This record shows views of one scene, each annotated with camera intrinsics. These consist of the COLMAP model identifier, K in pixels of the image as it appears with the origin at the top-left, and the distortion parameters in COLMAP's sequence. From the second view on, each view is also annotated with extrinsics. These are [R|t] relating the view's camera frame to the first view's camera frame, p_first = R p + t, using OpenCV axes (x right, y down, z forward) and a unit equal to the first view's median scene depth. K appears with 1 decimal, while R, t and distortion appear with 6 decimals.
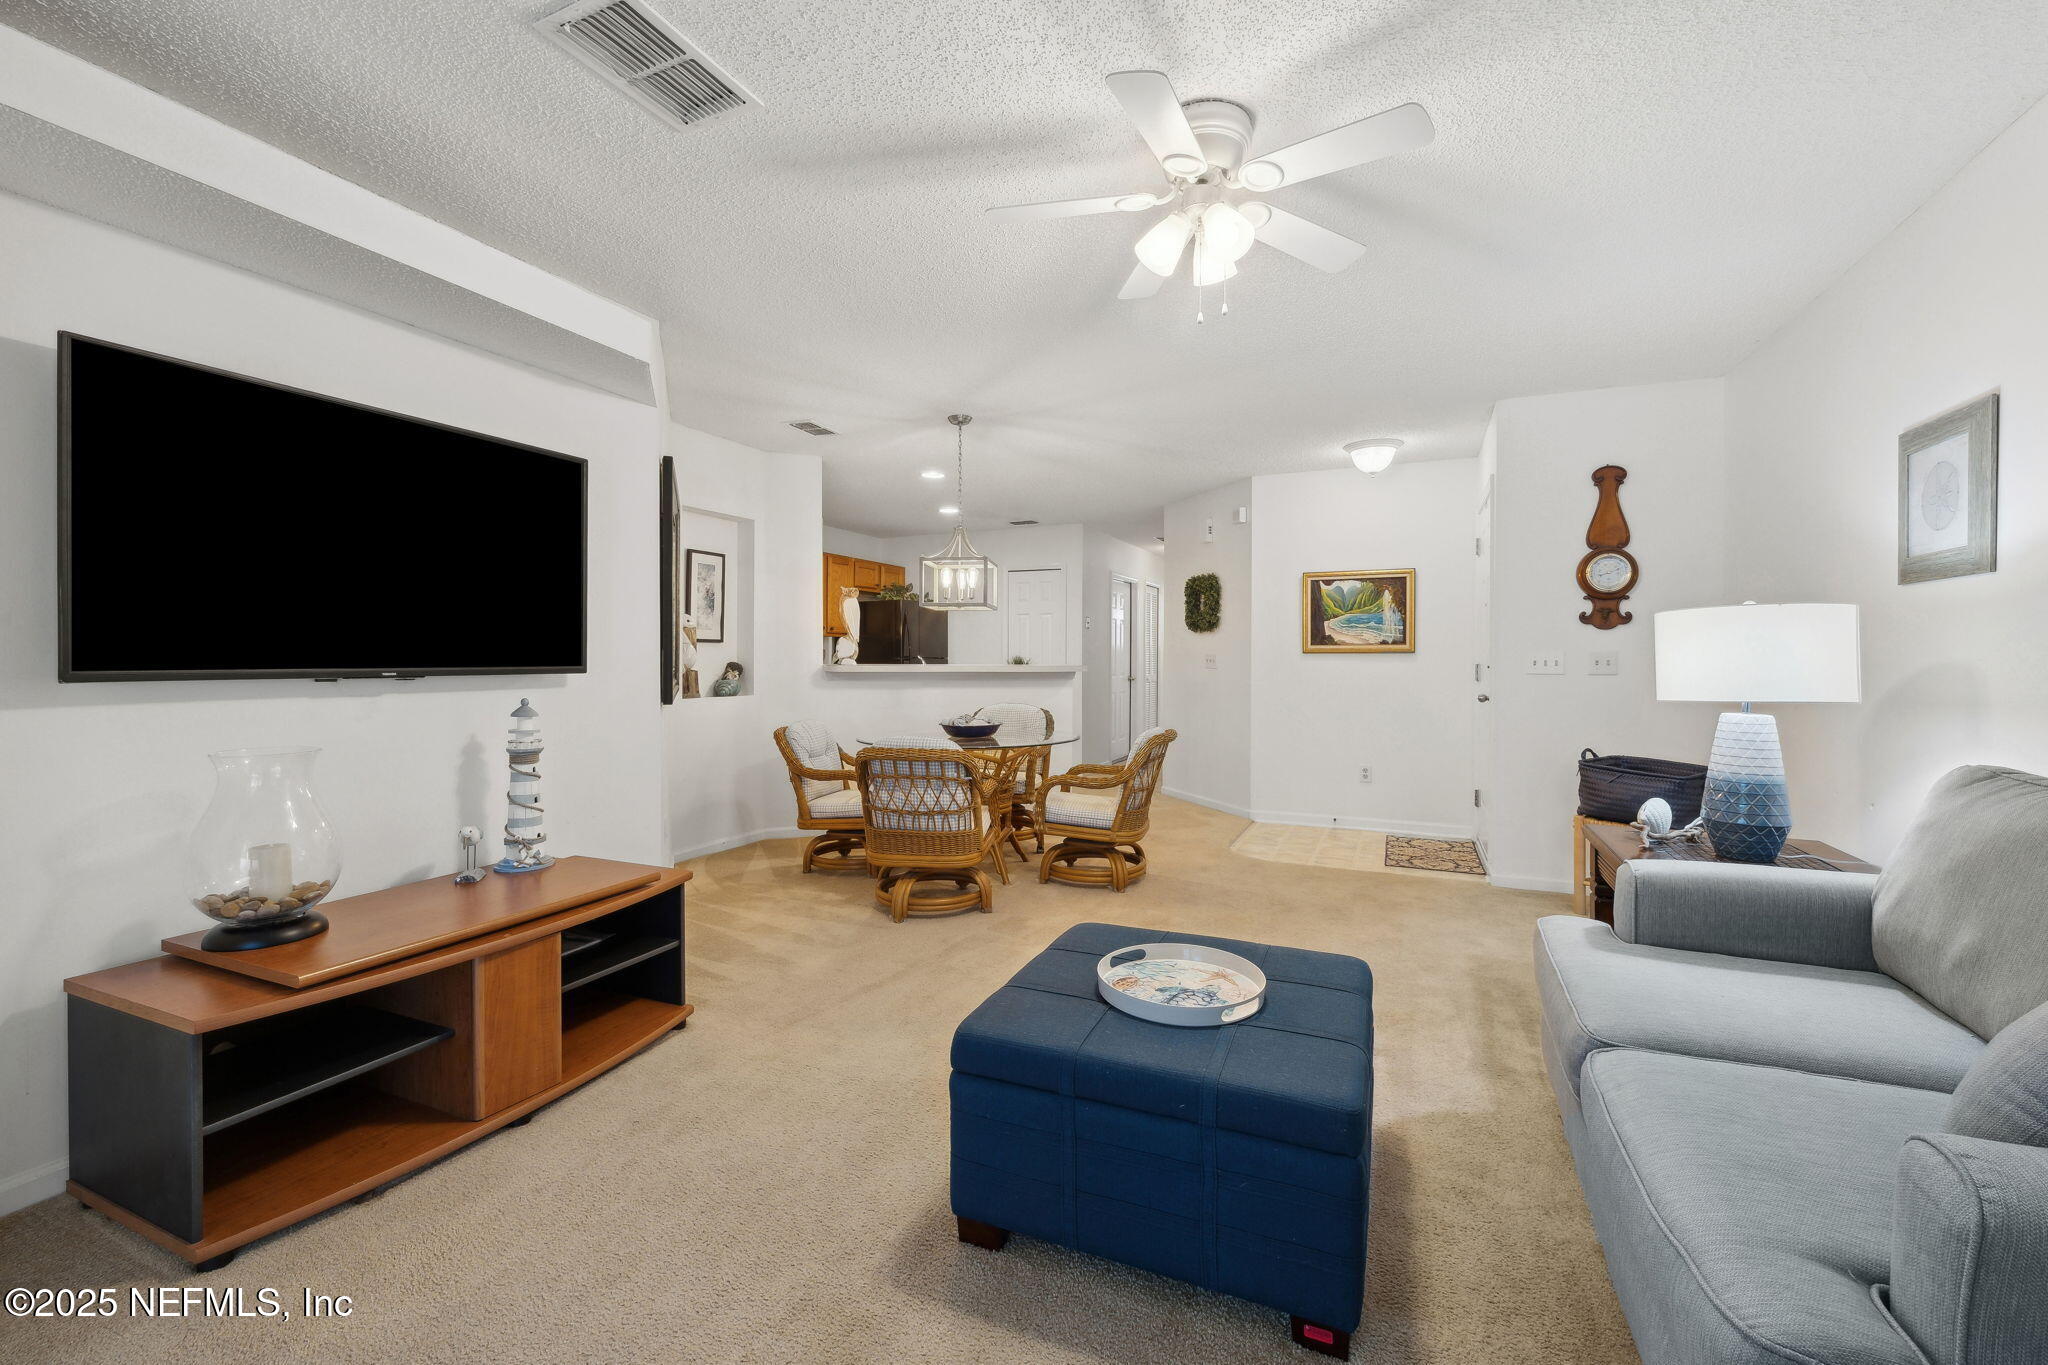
lens RADIAL K [[854.4, 0, 1023.9], [0, 854.4, 662.0], [0, 0, 1]] dist [-0.000565, 0.000230]
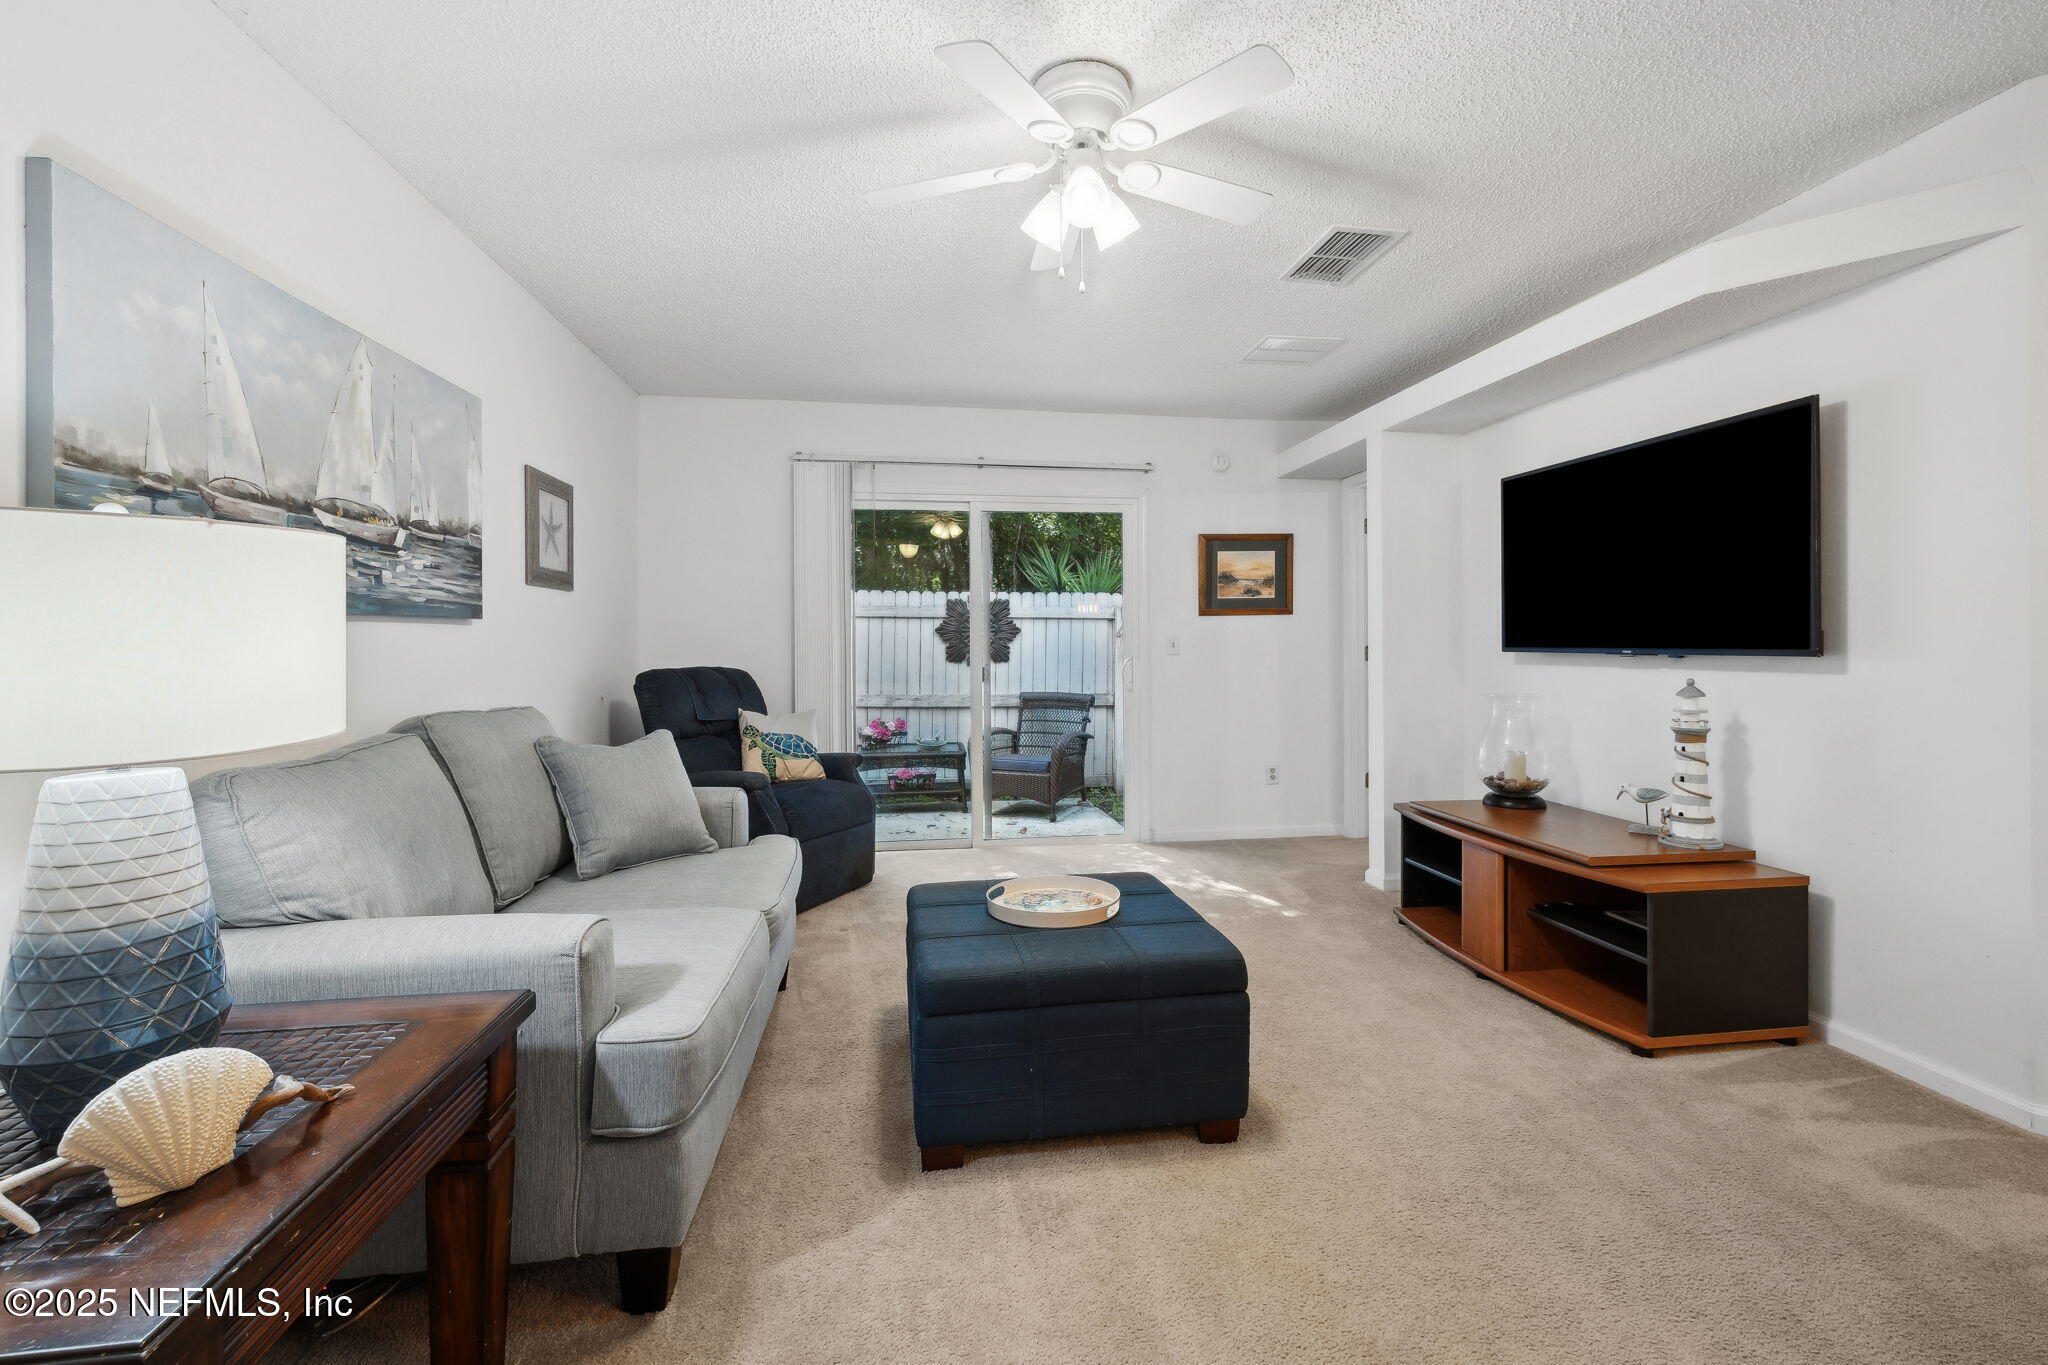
lens RADIAL K [[876.0, 0, 1010.0], [0, 876.0, 662.1], [0, 0, 1]] dist [0.000511, 0.000863]
pose [[-0.847098, 0.014851, -0.531229, 0.336660], [-0.000315, 0.999595, 0.028447, -0.003119], [0.531437, 0.024264, -0.846750, 0.751131]]
